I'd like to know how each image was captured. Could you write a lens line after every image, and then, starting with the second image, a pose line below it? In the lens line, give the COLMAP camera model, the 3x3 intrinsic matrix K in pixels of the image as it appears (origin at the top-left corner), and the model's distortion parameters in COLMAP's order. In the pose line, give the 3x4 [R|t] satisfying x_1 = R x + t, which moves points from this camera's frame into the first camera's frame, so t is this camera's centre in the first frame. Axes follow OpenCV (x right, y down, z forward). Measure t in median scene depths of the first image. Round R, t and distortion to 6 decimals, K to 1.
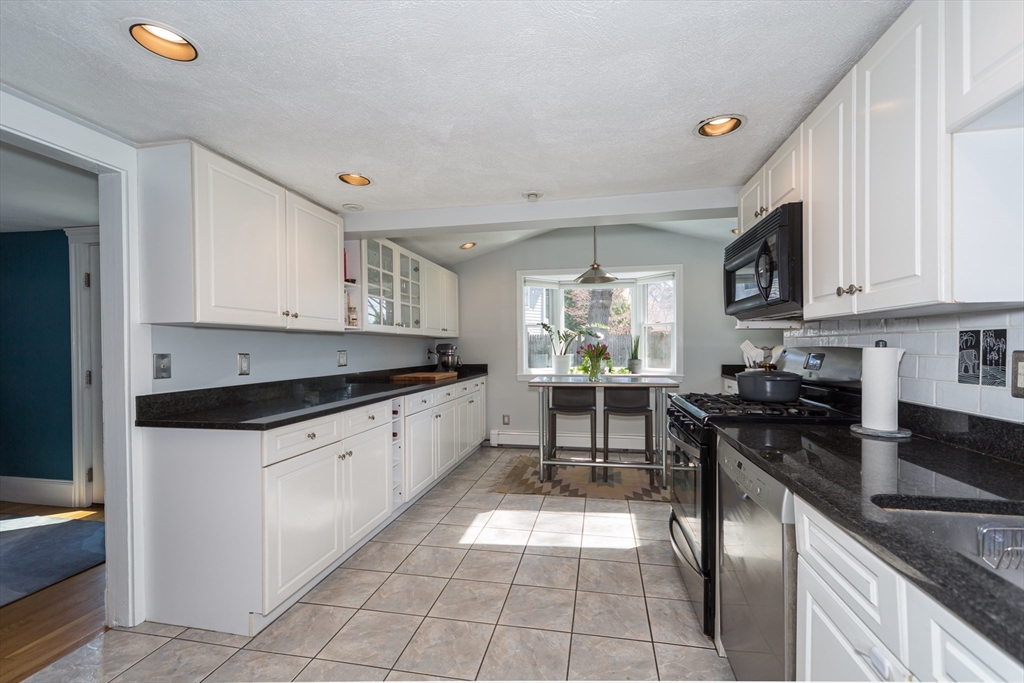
lens RADIAL K [[427.3, 0, 513.7], [0, 427.3, 348.0], [0, 0, 1]] dist [-0.000076, -0.000196]
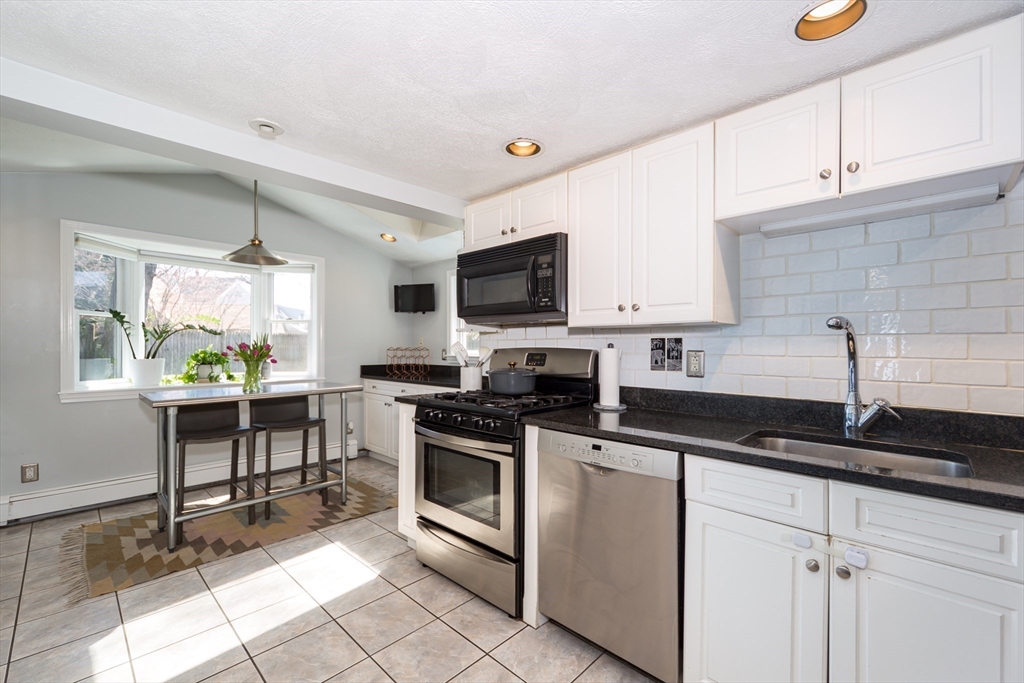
lens RADIAL K [[435.7, 0, 511.4], [0, 435.7, 344.2], [0, 0, 1]] dist [0.002635, -0.000043]
pose [[0.544900, 0.010293, 0.838438, -0.314998], [-0.001599, 0.999936, -0.011237, 0.000753], [-0.838499, 0.004782, 0.544882, 0.273983]]
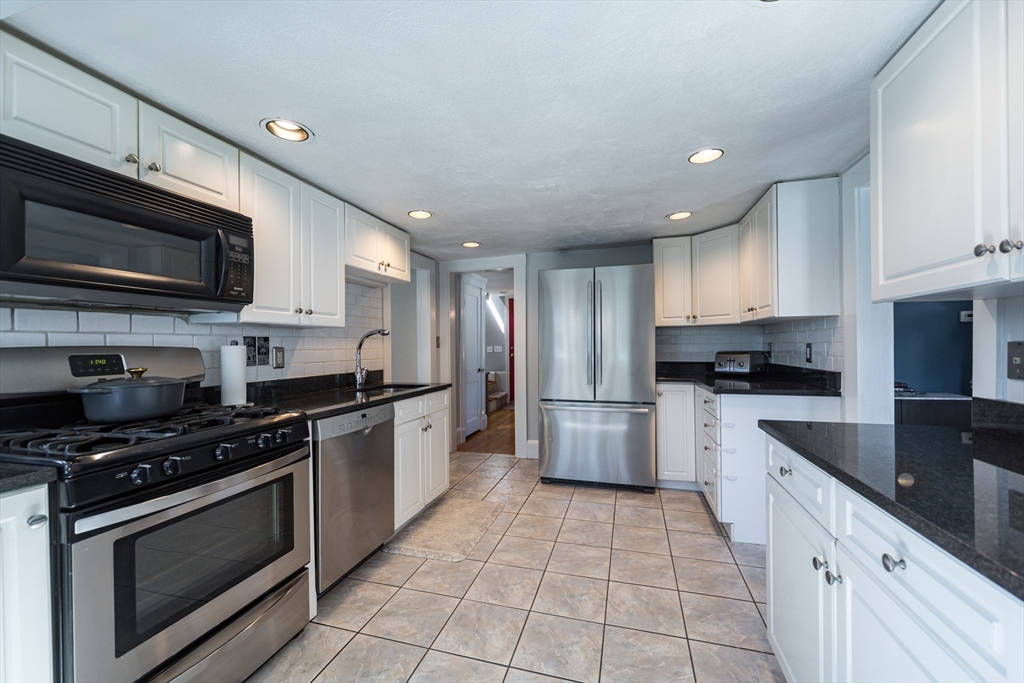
lens RADIAL K [[409.7, 0, 512.0], [0, 409.7, 341.5], [0, 0, 1]] dist [0.000016, -0.000041]
pose [[-0.995788, 0.016368, 0.090213, -0.092658], [0.015894, 0.999856, -0.005979, 0.003867], [-0.090297, -0.004520, -0.995905, 1.281746]]
